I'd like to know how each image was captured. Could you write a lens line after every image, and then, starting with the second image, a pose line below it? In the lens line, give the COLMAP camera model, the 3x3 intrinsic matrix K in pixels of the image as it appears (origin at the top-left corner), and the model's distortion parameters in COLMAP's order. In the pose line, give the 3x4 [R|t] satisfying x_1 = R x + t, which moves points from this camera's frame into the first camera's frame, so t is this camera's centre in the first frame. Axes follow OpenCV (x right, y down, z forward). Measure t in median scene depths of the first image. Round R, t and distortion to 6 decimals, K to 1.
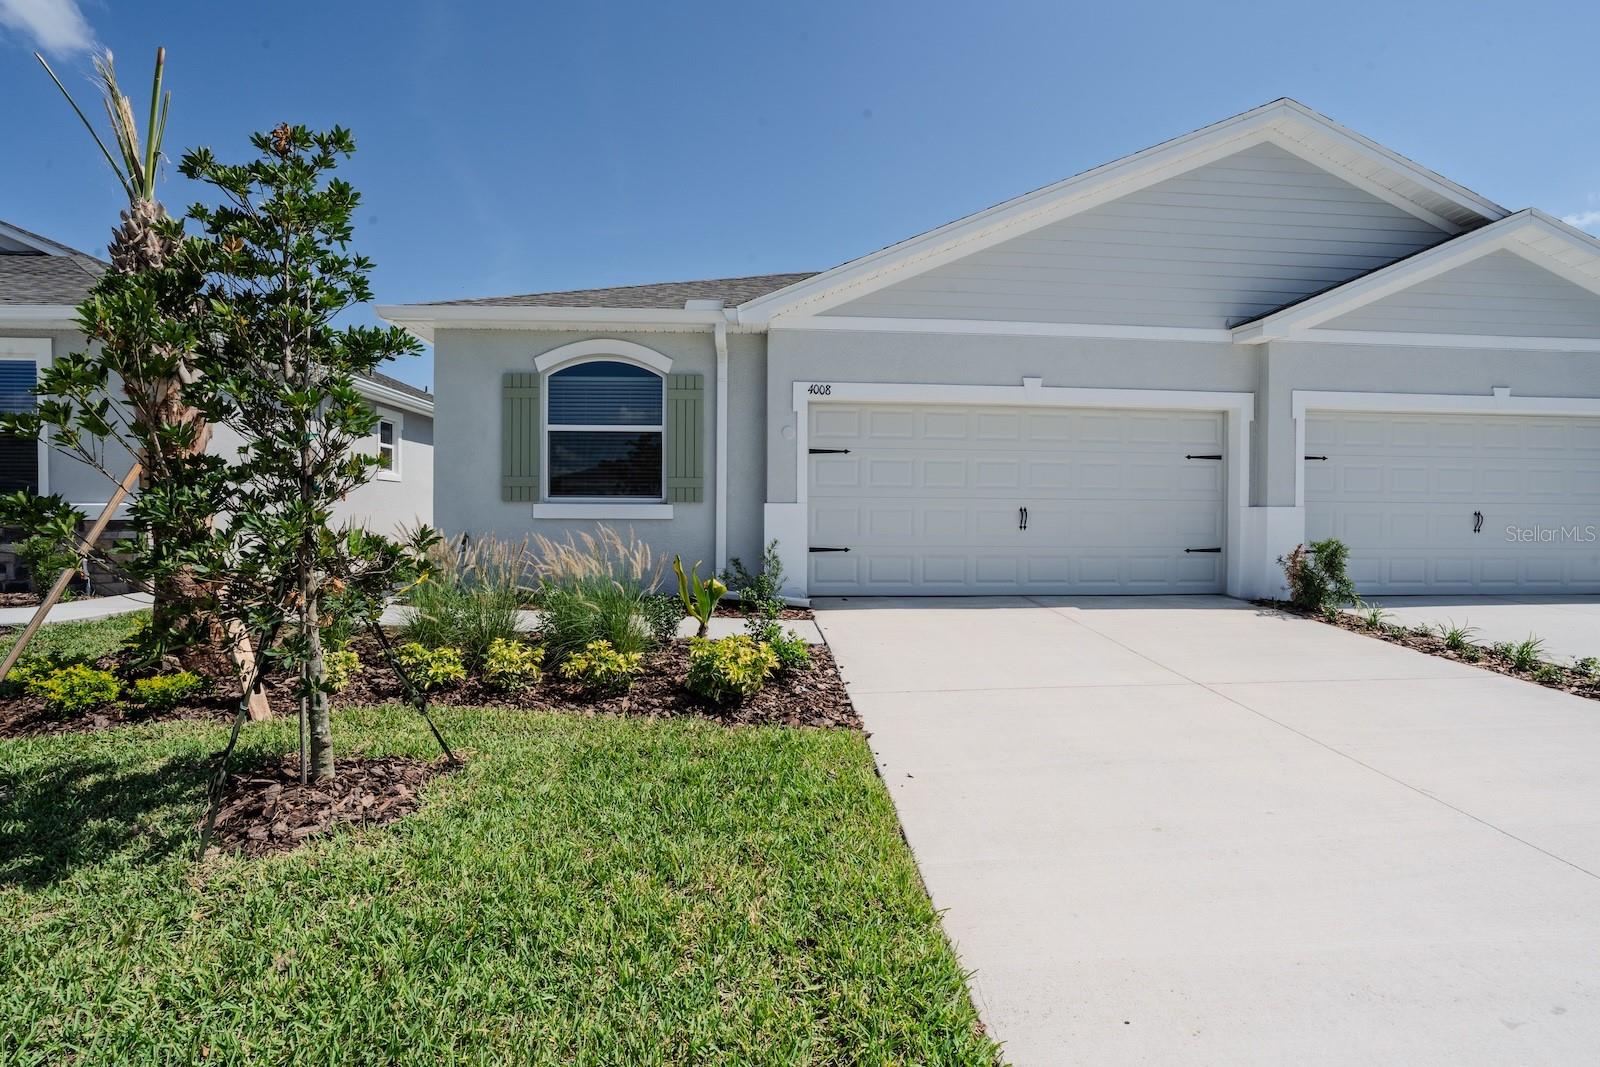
lens RADIAL K [[736.2, 0, 802.5], [0, 736.2, 527.8], [0, 0, 1]] dist [-0.002496, 0.001599]
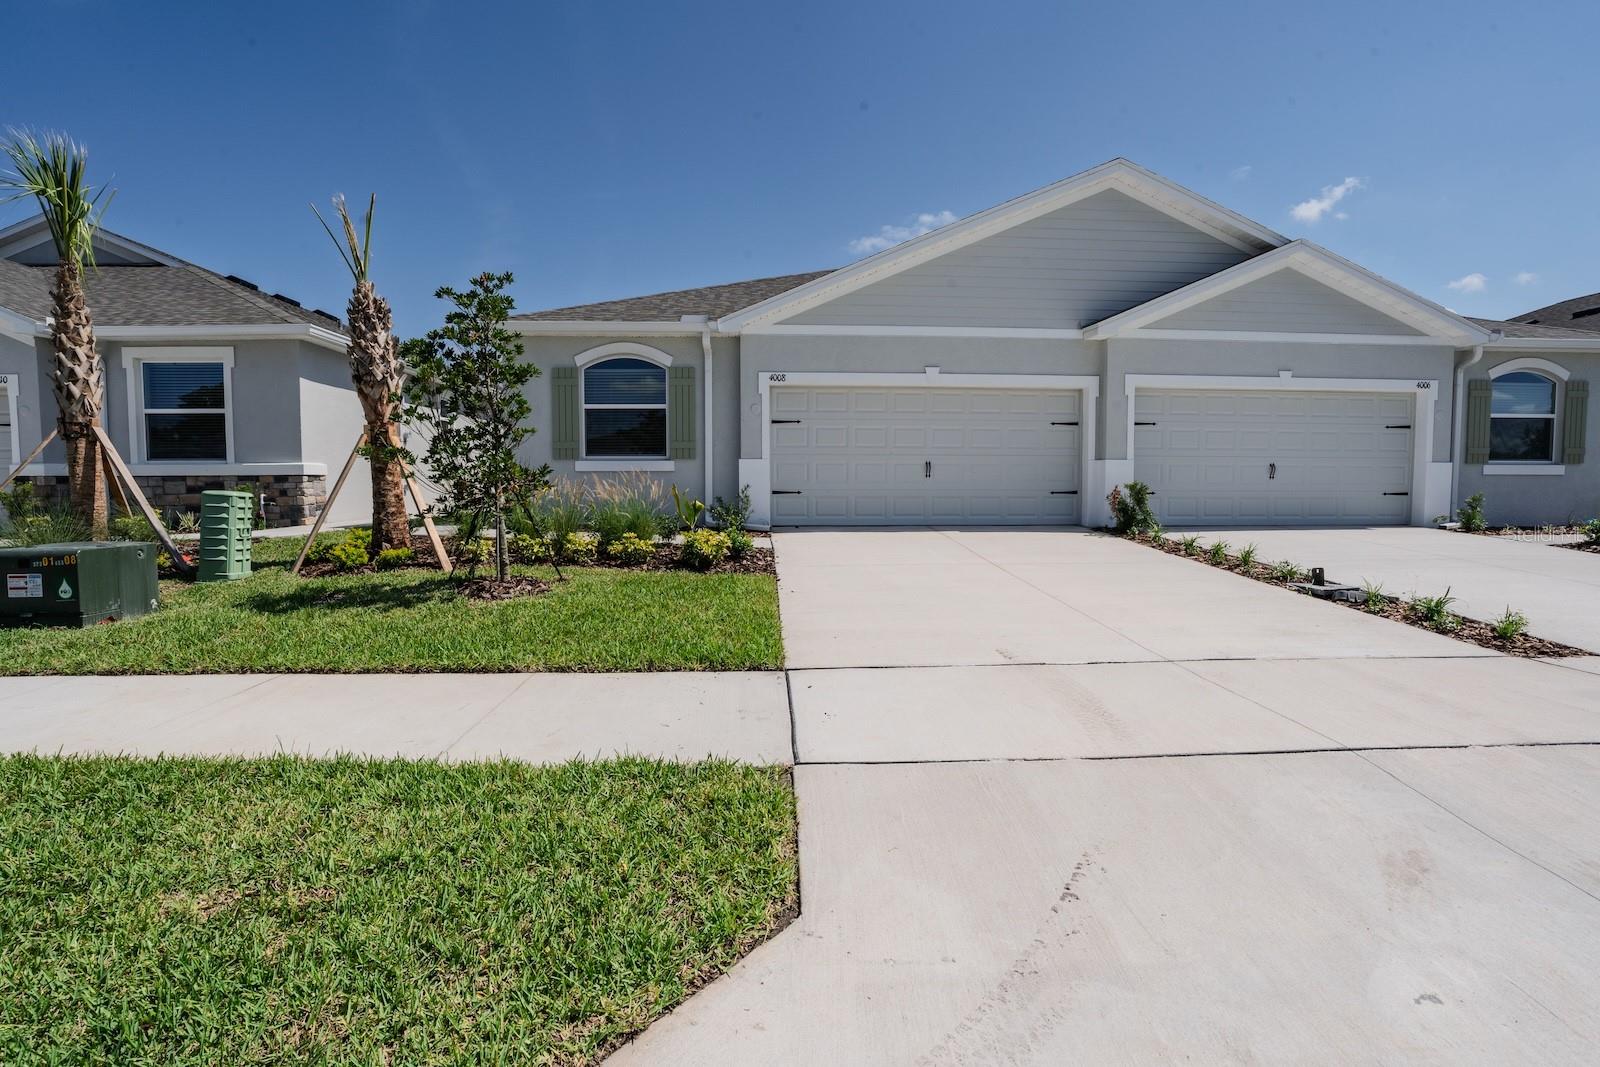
lens RADIAL K [[734.0, 0, 797.0], [0, 734.0, 529.4], [0, 0, 1]] dist [-0.006493, 0.000479]
pose [[0.999806, -0.004974, -0.019058, 0.084196], [0.005843, 0.998934, 0.045797, 0.036346], [0.018810, -0.045900, 0.998769, -0.398788]]
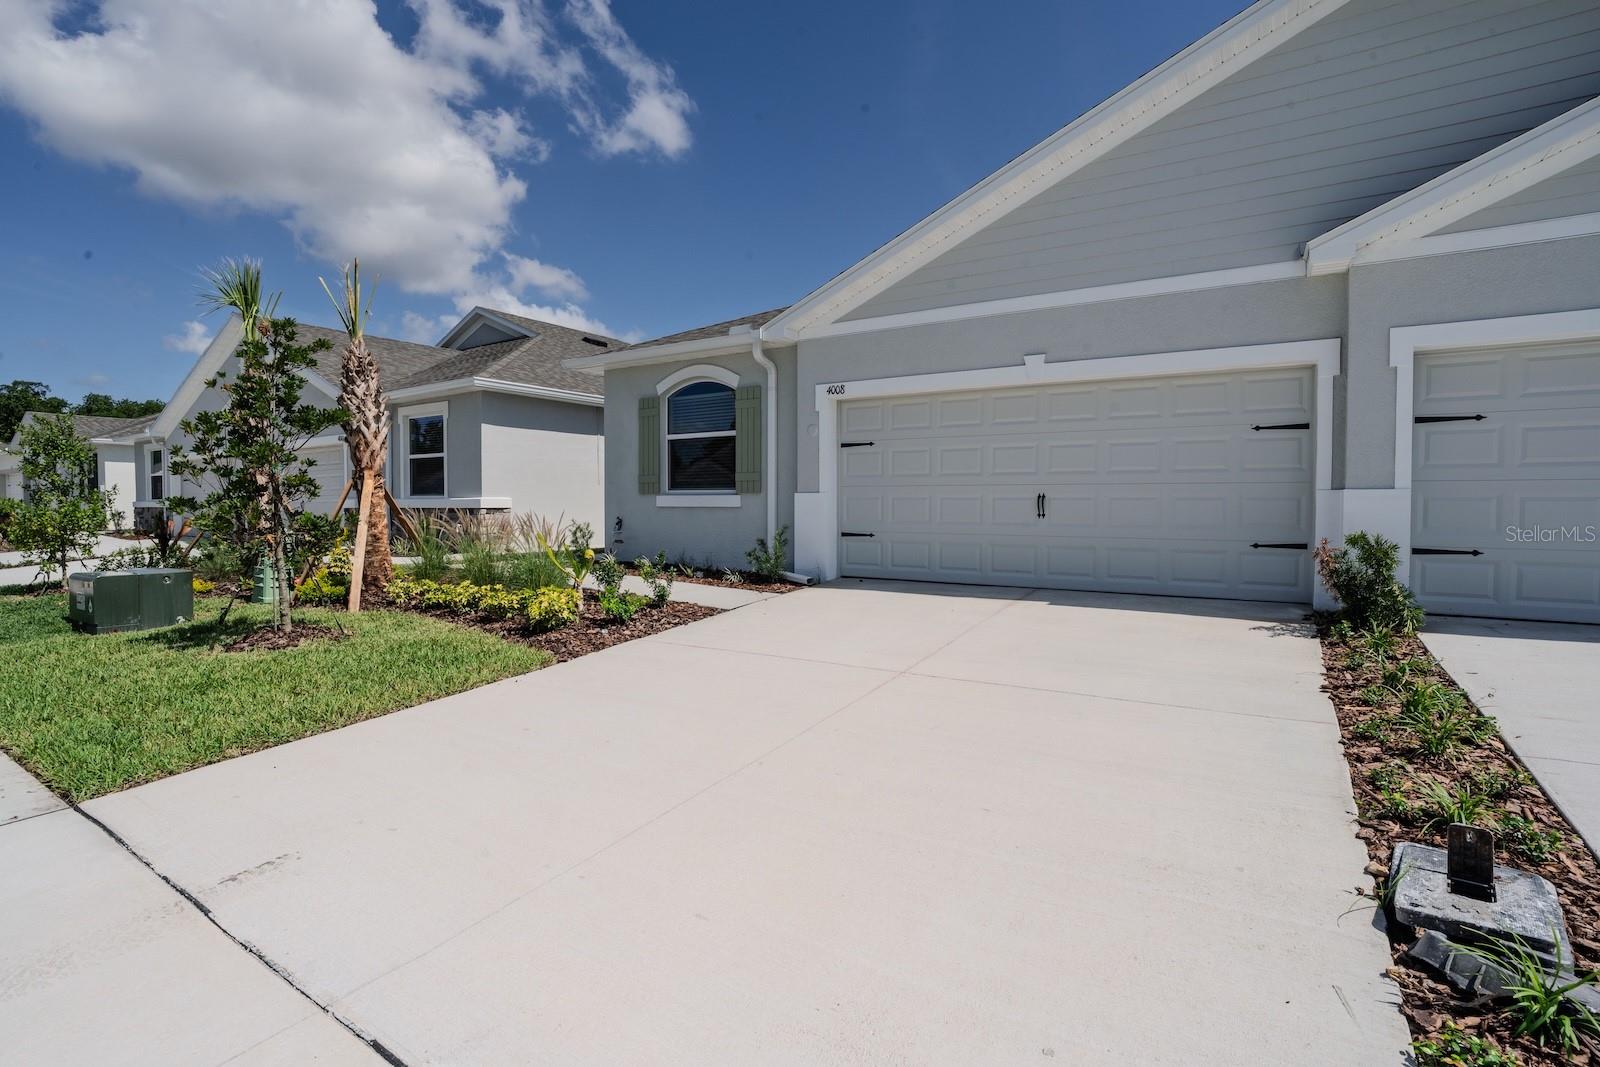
lens RADIAL K [[749.5, 0, 800.0], [0, 749.5, 533.5], [0, 0, 1]] dist [0.010779, 0.000212]
pose [[0.813914, 0.019739, -0.580650, 0.629317], [-0.008684, 0.999724, 0.021814, 0.004115], [0.580920, -0.012712, 0.813861, 0.048997]]
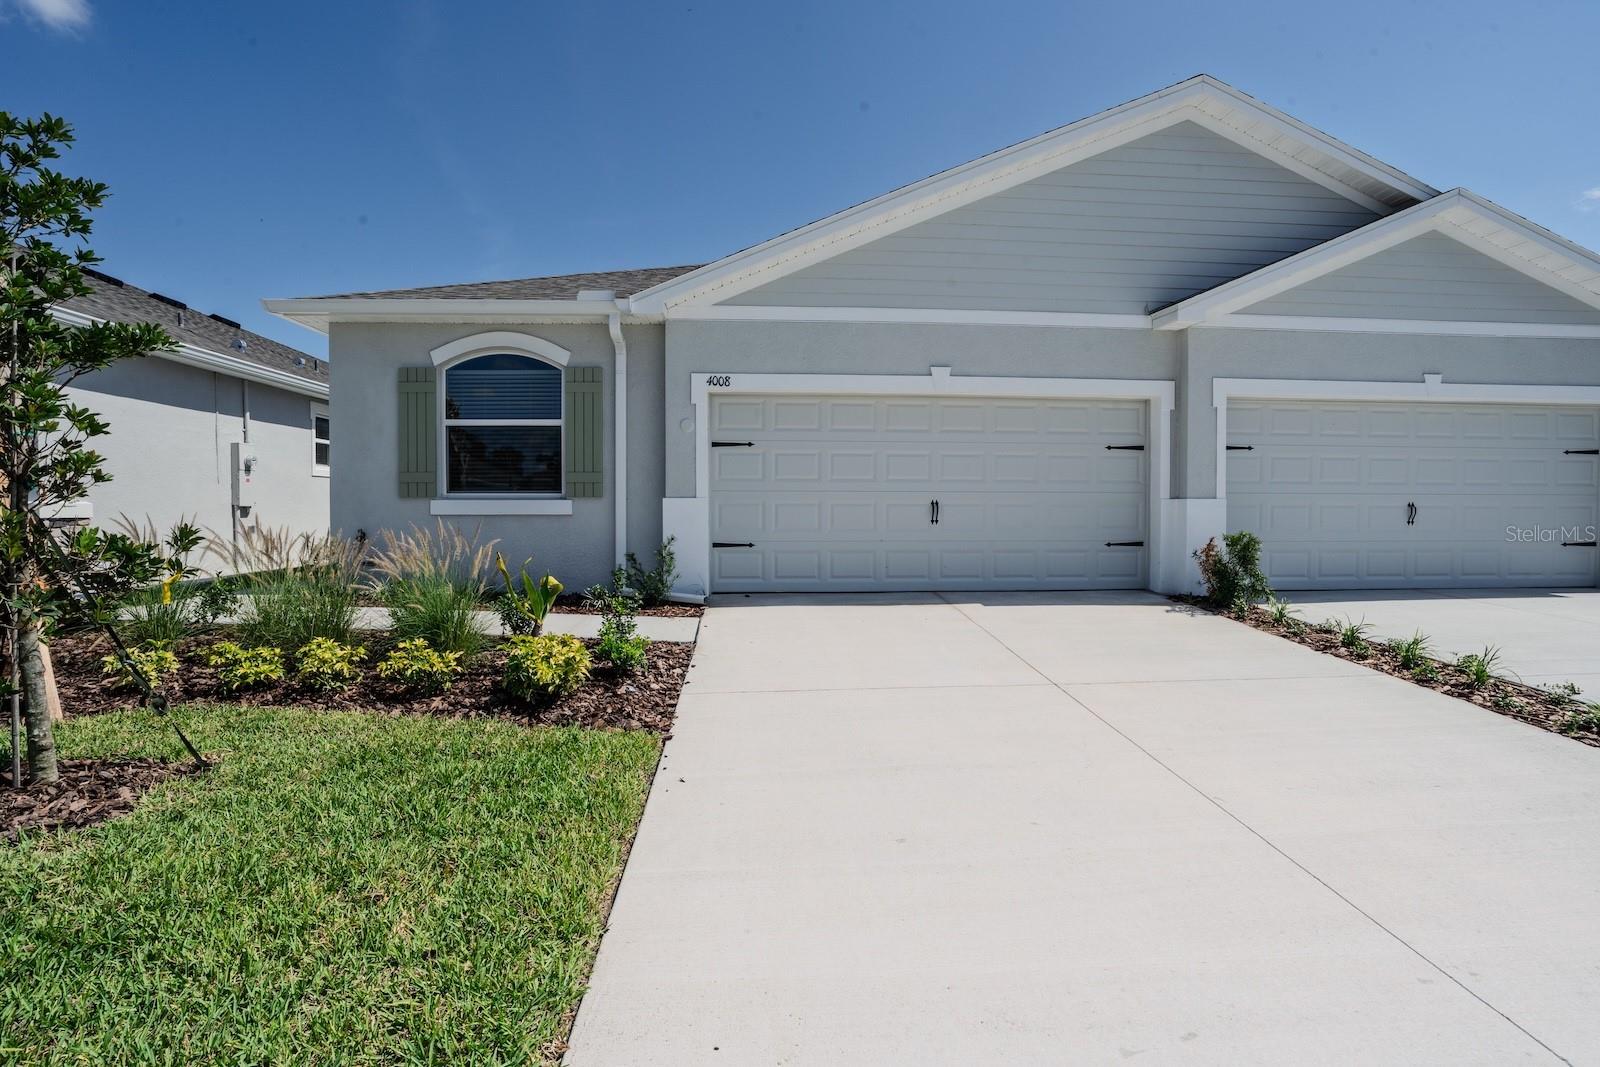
lens RADIAL K [[746.4, 0, 786.9], [0, 746.4, 531.9], [0, 0, 1]] dist [-0.010428, 0.000270]
pose [[0.999821, -0.004858, -0.018311, 0.128842], [0.005081, 0.999913, 0.012160, 0.000309], [0.018250, -0.012251, 0.999758, 0.012161]]
